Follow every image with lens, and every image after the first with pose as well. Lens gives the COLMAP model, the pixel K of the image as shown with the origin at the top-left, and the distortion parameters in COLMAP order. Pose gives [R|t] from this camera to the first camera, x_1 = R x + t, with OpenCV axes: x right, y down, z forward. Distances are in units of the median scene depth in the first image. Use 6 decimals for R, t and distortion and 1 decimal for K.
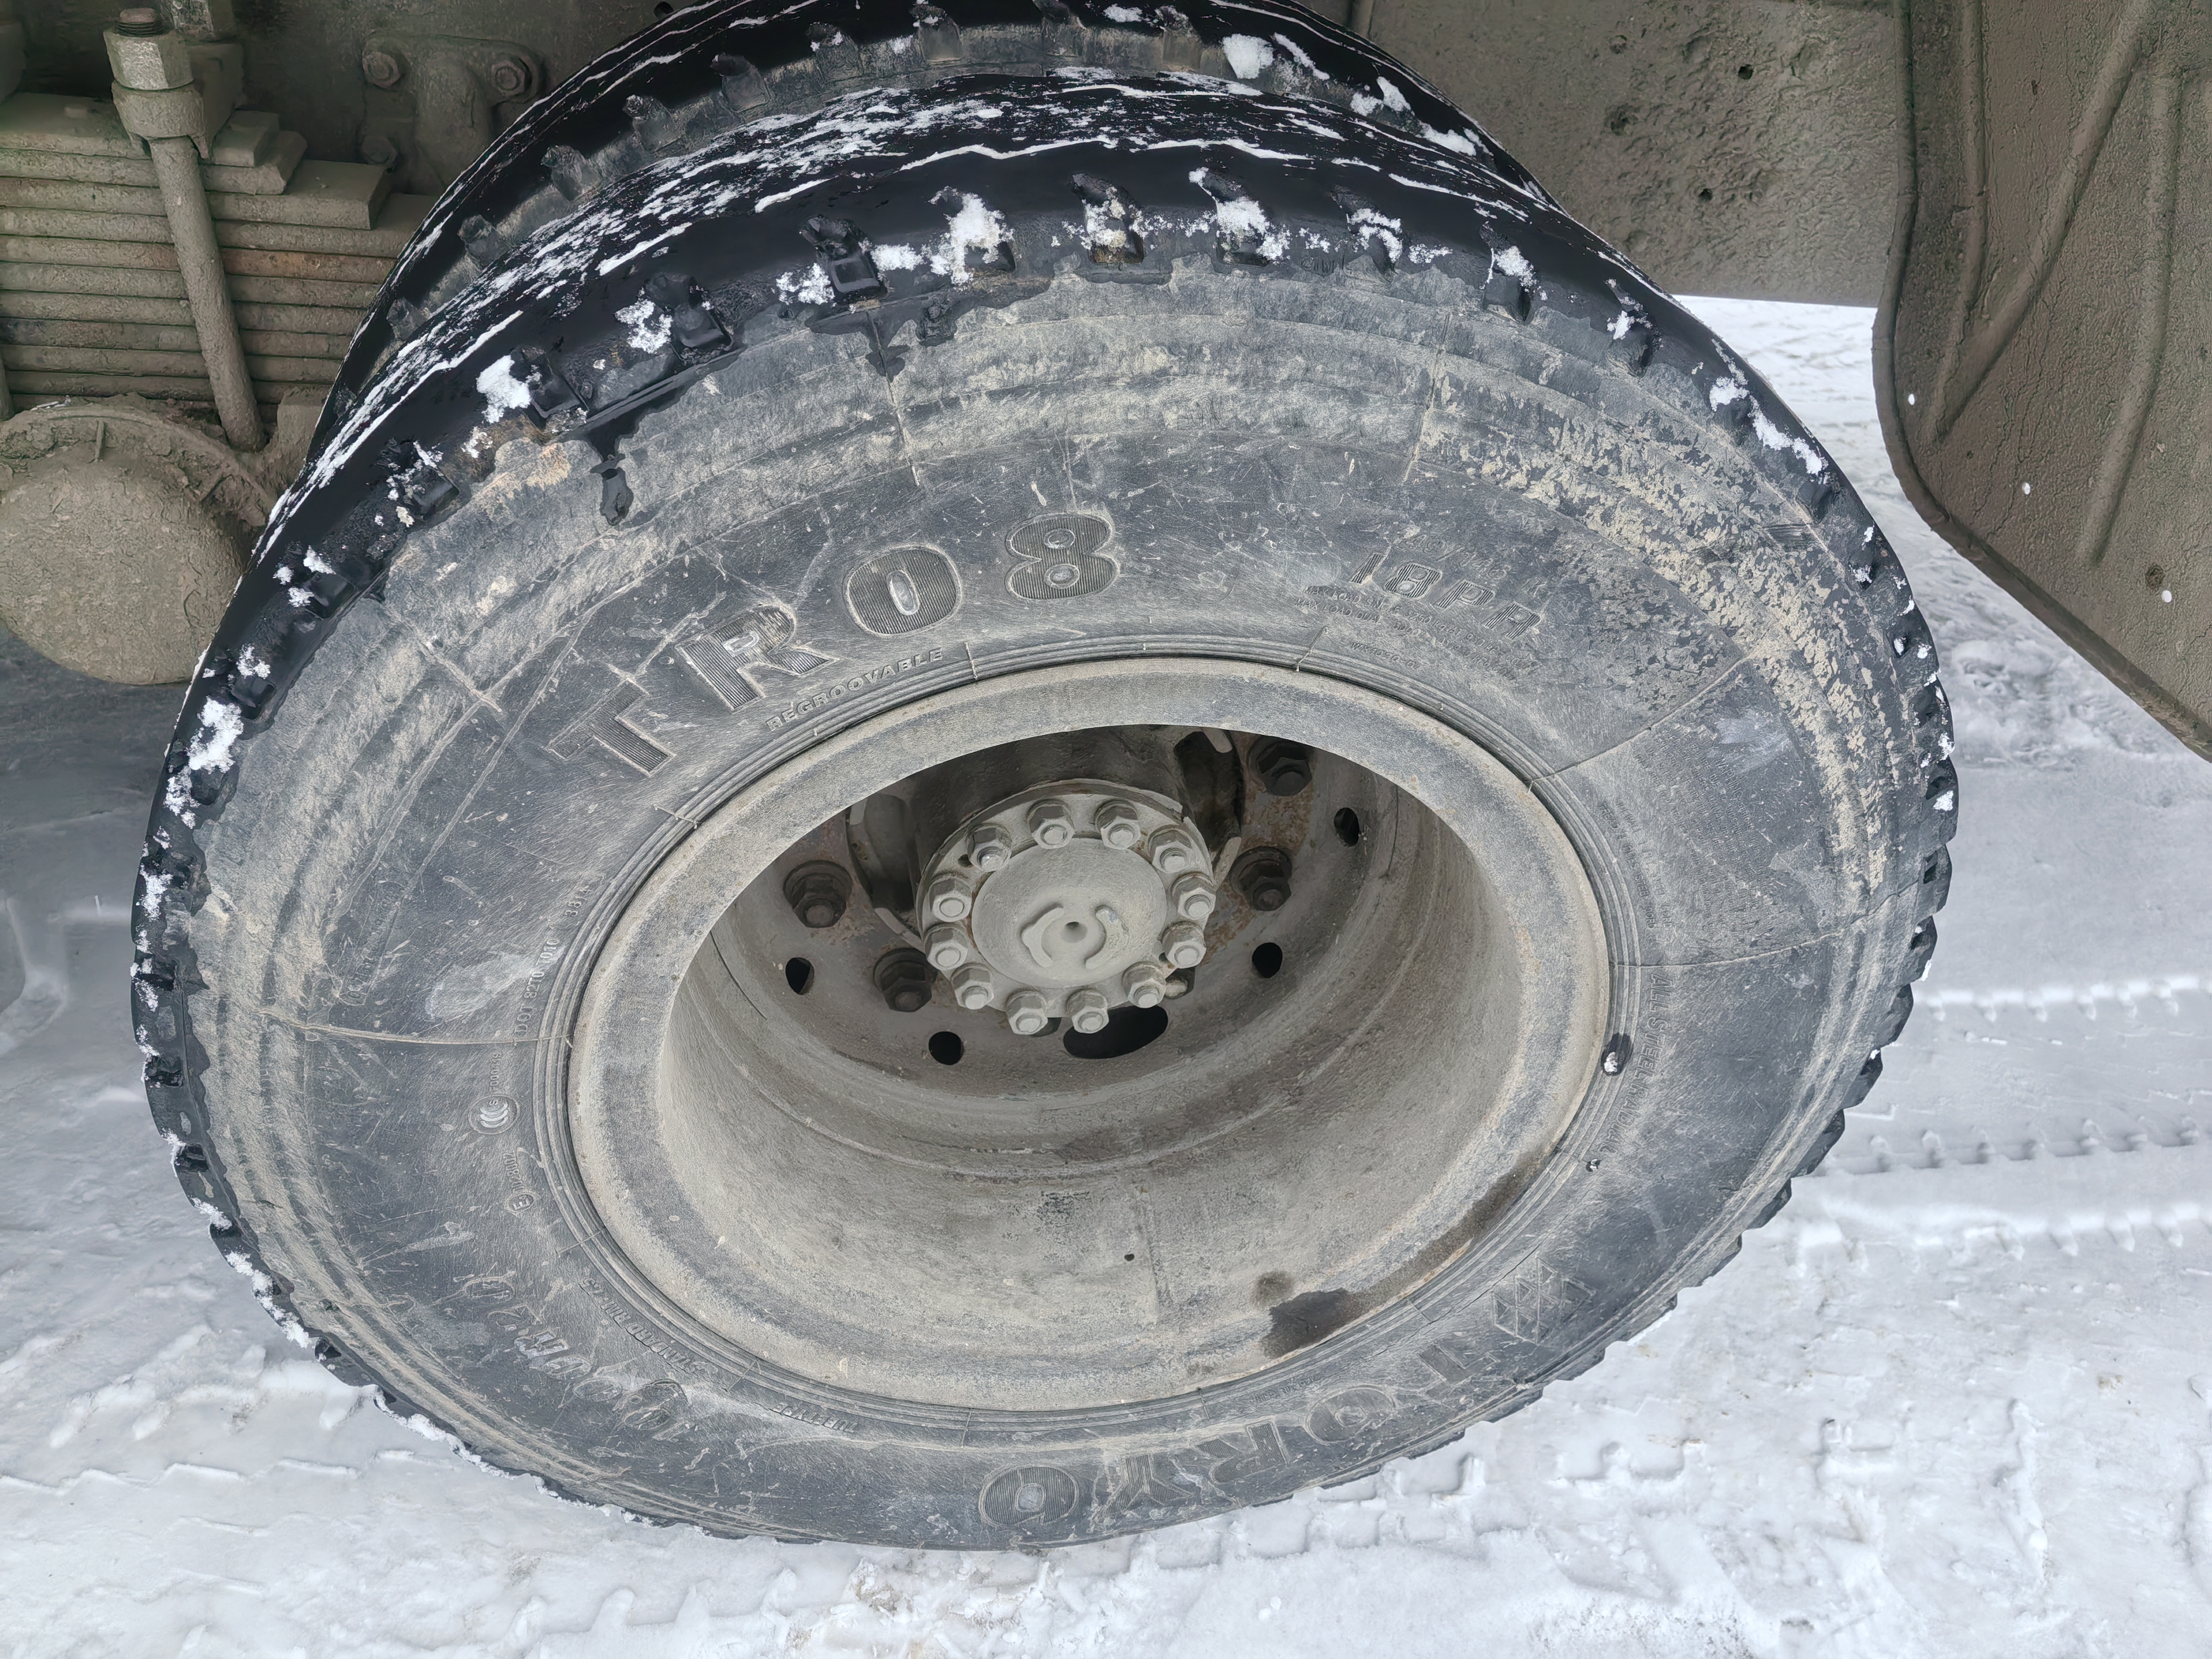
lens RADIAL K [[1760.1, 0, 1106.0], [0, 1760.1, 829.5], [0, 0, 1]] dist [0.025697, -0.001600]
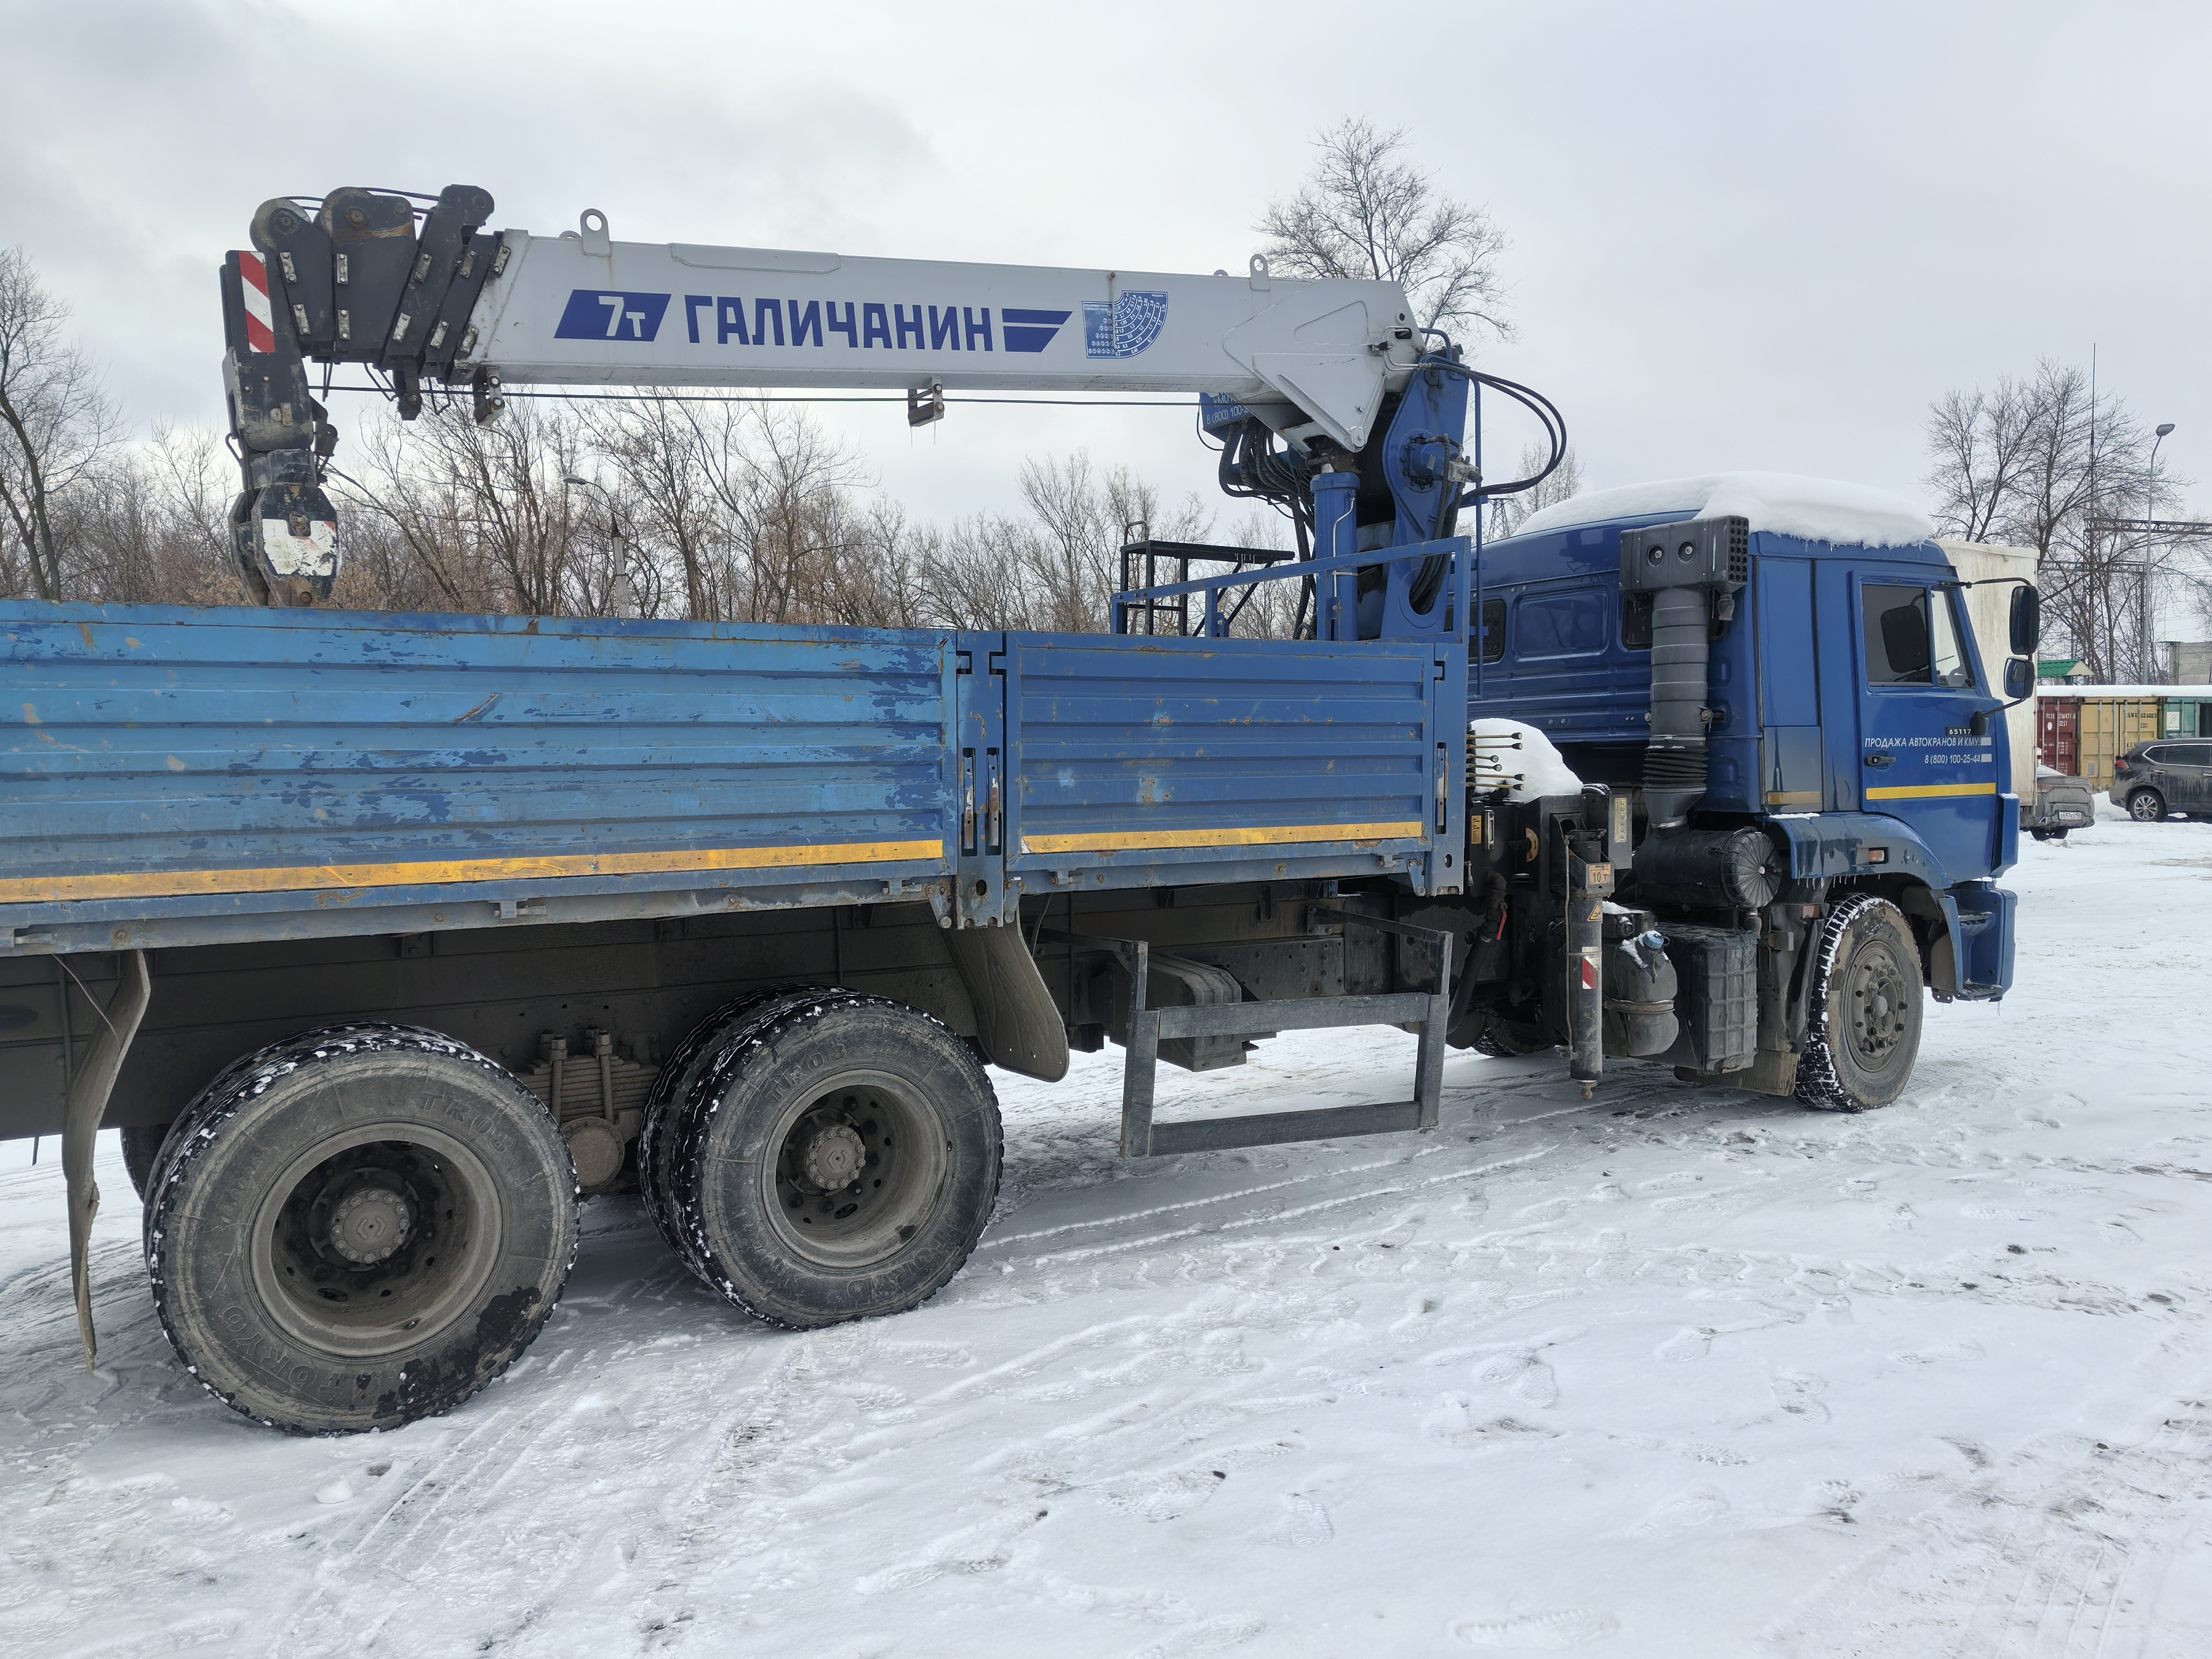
lens RADIAL K [[1760.1, 0, 1106.0], [0, 1760.1, 829.5], [0, 0, 1]] dist [0.025697, -0.001600]
pose [[0.915544, -0.146516, 0.374582, -1.442818], [0.323529, 0.821577, -0.469404, 2.568431], [-0.238973, 0.550948, 0.799592, -4.967541]]
